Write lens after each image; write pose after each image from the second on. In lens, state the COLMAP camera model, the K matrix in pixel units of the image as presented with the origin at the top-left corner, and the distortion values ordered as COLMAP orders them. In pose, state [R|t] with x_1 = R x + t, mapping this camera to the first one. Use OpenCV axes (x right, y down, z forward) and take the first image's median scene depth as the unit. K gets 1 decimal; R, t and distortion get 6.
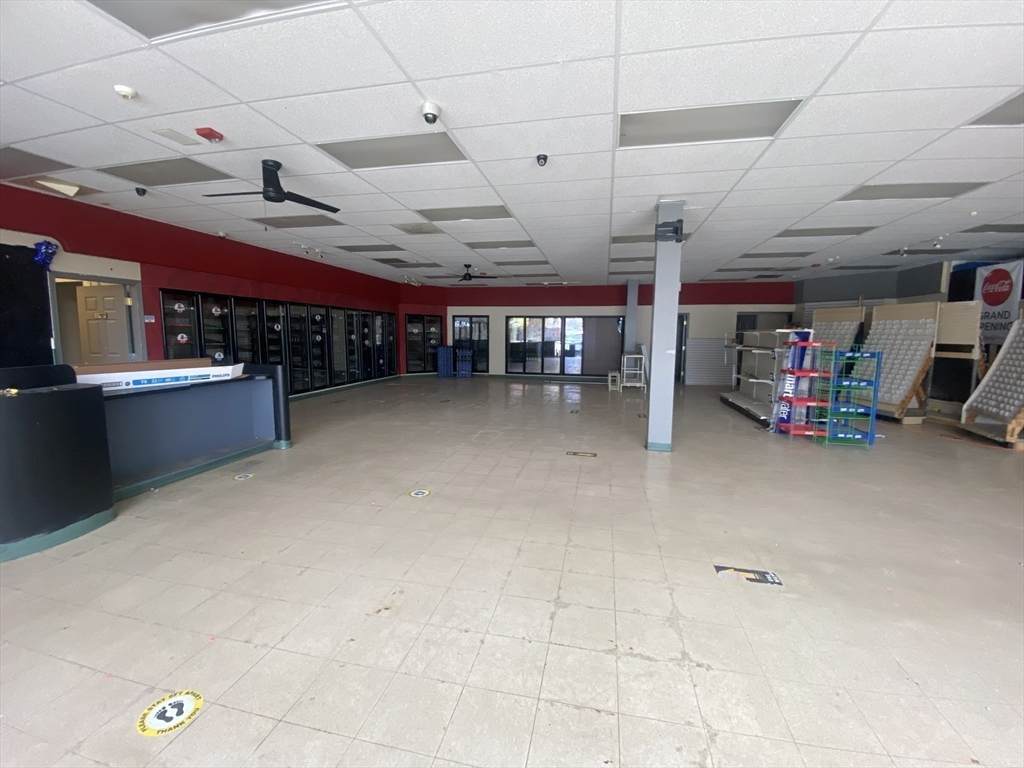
lens RADIAL K [[416.9, 0, 508.2], [0, 416.9, 380.4], [0, 0, 1]] dist [0.000544, -0.012585]
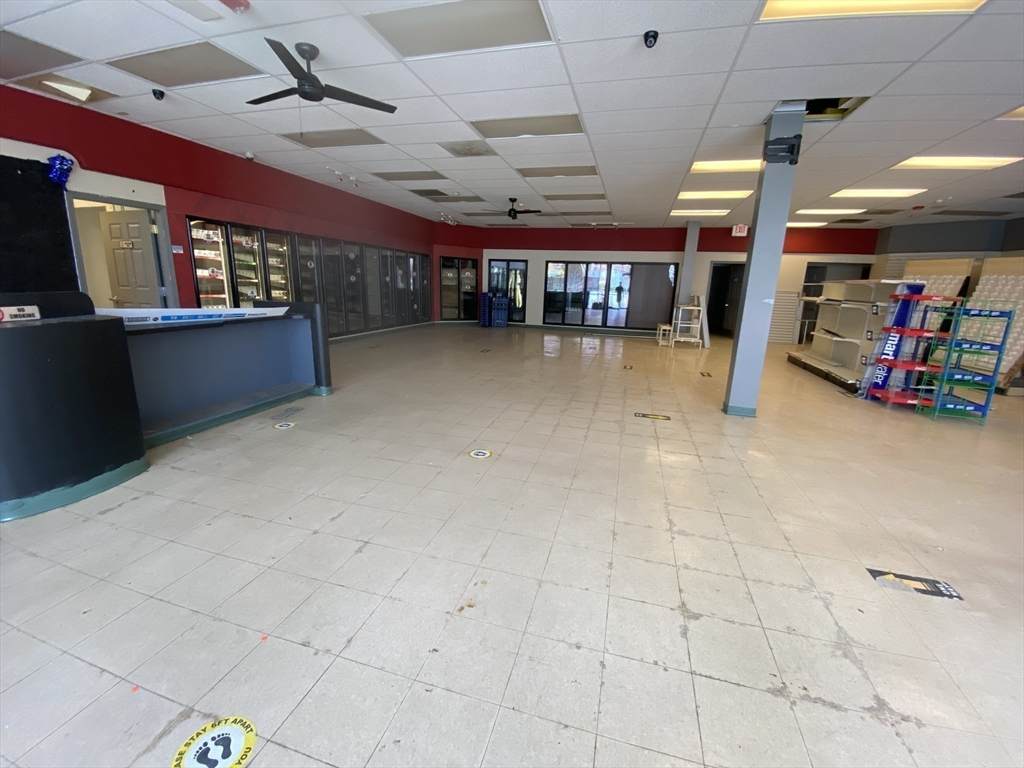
lens RADIAL K [[416.9, 0, 504.8], [0, 416.9, 381.4], [0, 0, 1]] dist [0.000544, -0.012585]
pose [[0.997445, 0.039357, -0.059622, -0.088305], [-0.031971, 0.992242, 0.120137, 0.009549], [0.063888, -0.117924, 0.990965, 0.118196]]
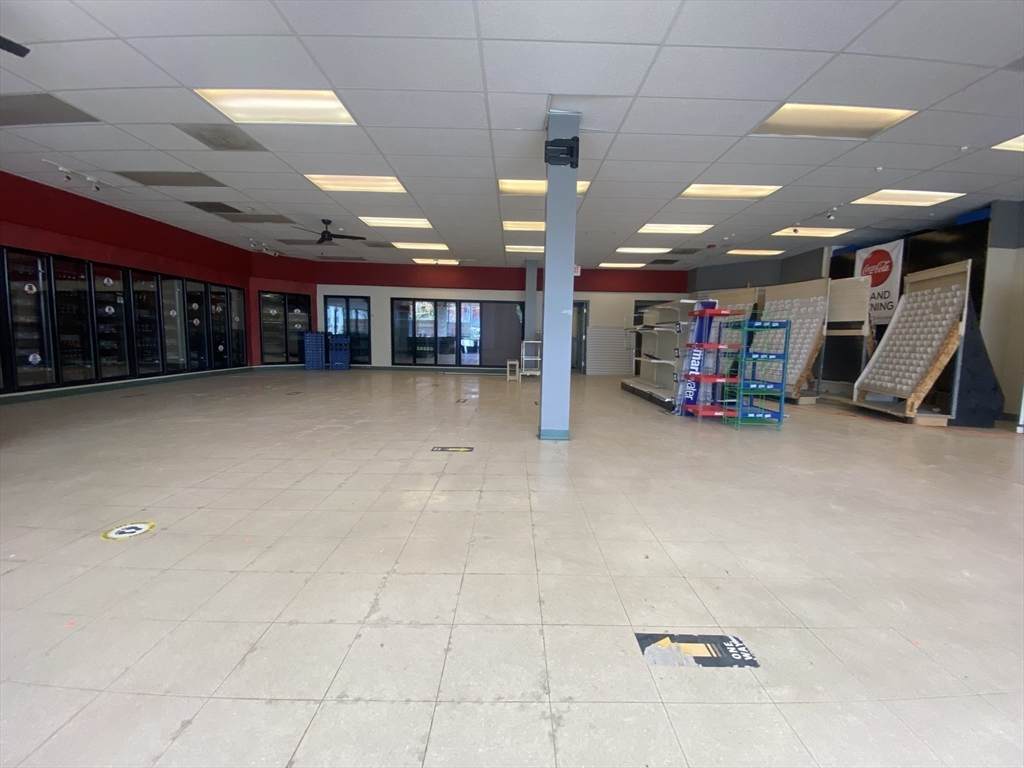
lens RADIAL K [[416.9, 0, 511.0], [0, 416.9, 386.1], [0, 0, 1]] dist [0.000544, -0.012585]
pose [[0.975931, -0.016033, 0.217490, 0.124329], [0.014866, 0.999865, 0.007002, 0.066079], [-0.217573, -0.003600, 0.976037, 0.280864]]
